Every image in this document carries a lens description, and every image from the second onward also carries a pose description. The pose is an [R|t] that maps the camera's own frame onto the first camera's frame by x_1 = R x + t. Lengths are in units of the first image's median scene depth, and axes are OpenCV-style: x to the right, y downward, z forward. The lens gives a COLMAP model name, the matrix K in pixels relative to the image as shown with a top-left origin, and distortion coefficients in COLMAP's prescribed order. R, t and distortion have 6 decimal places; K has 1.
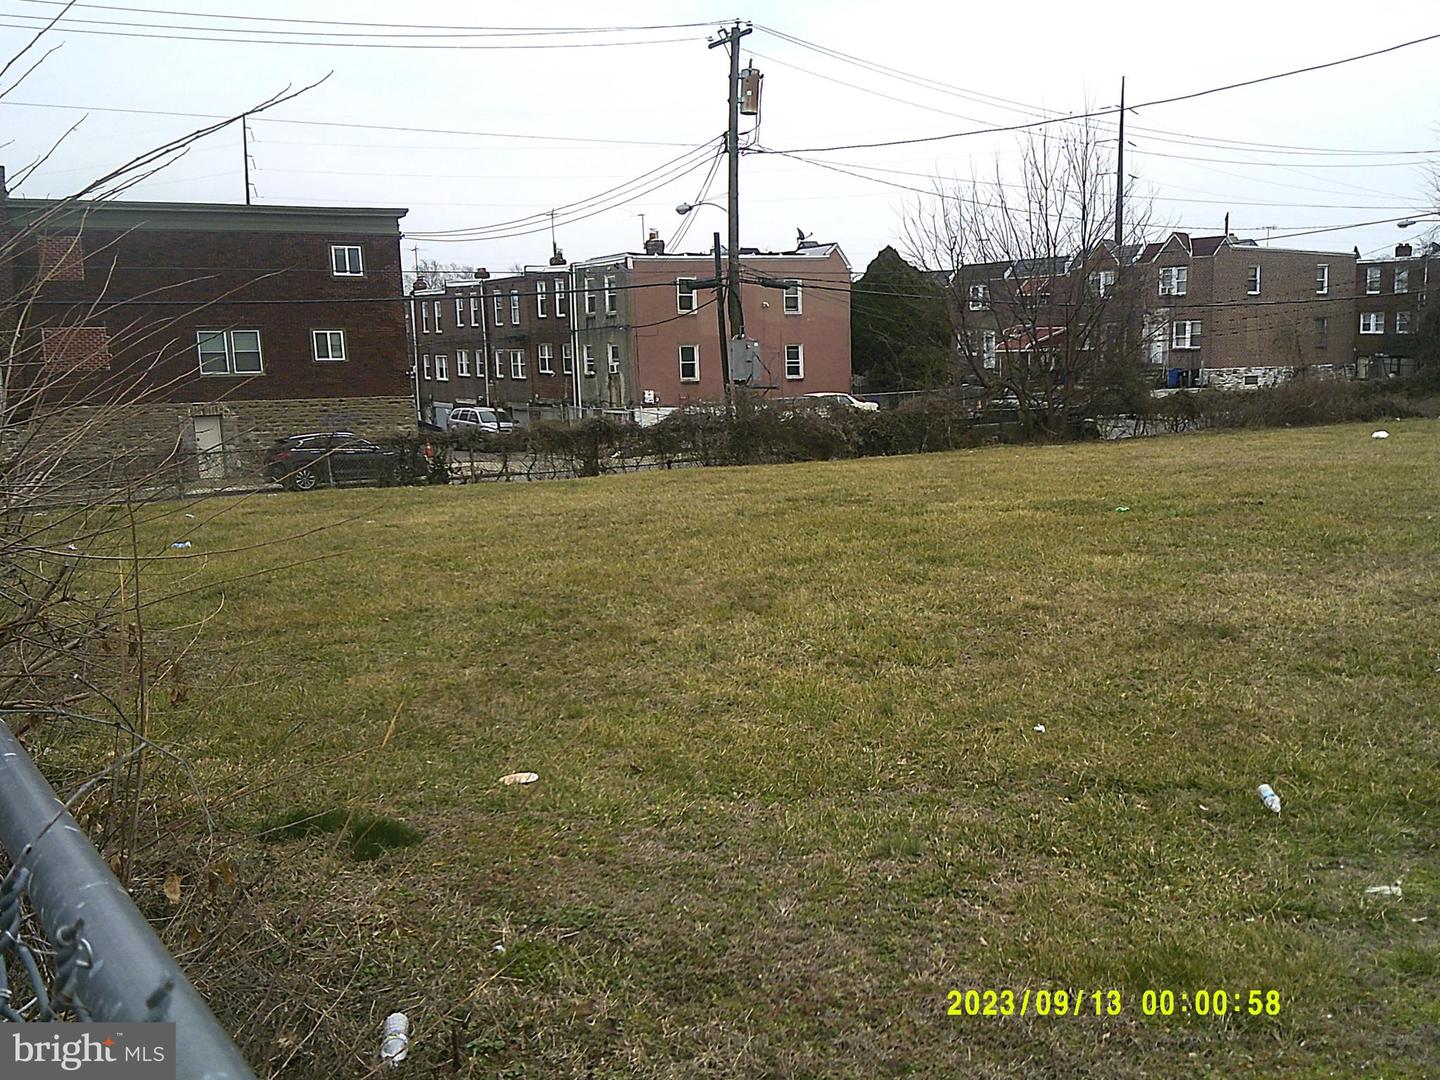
lens RADIAL K [[1587.9, 0, 693.0], [0, 1587.9, 538.9], [0, 0, 1]] dist [0.105761, -0.154952]
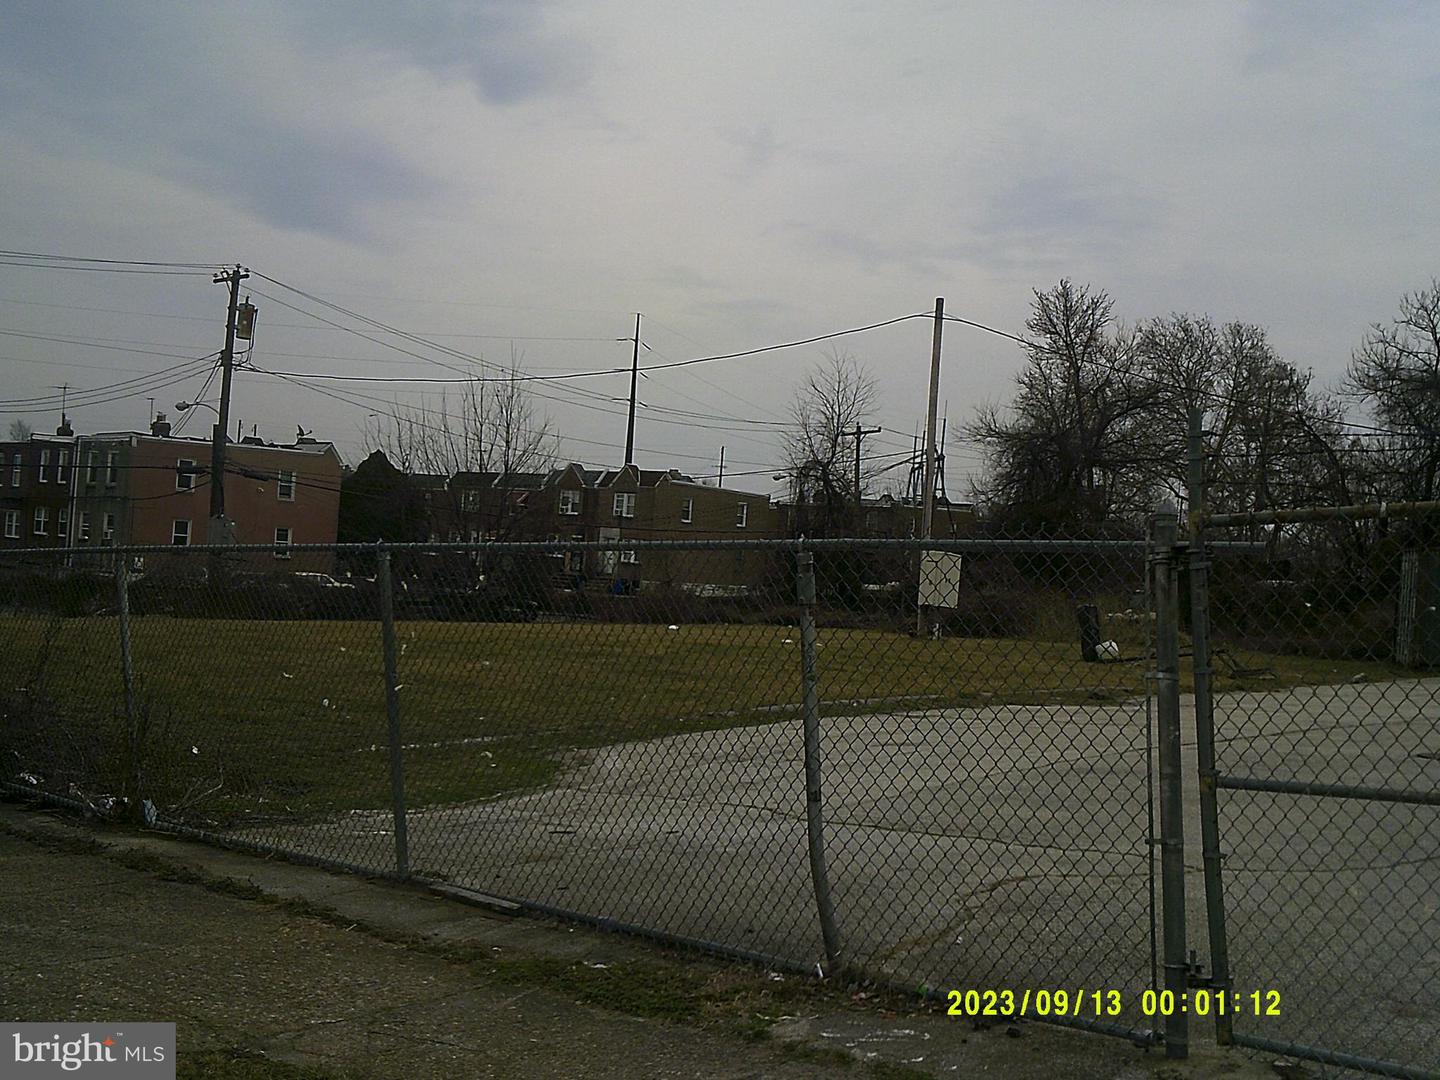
lens RADIAL K [[1612.2, 0, 744.8], [0, 1612.2, 465.6], [0, 0, 1]] dist [0.108551, -0.428987]
pose [[0.946512, 0.098746, 0.307189, 0.016359], [-0.045170, 0.983197, -0.176870, 0.021567], [-0.319493, 0.153534, 0.935068, -0.174301]]
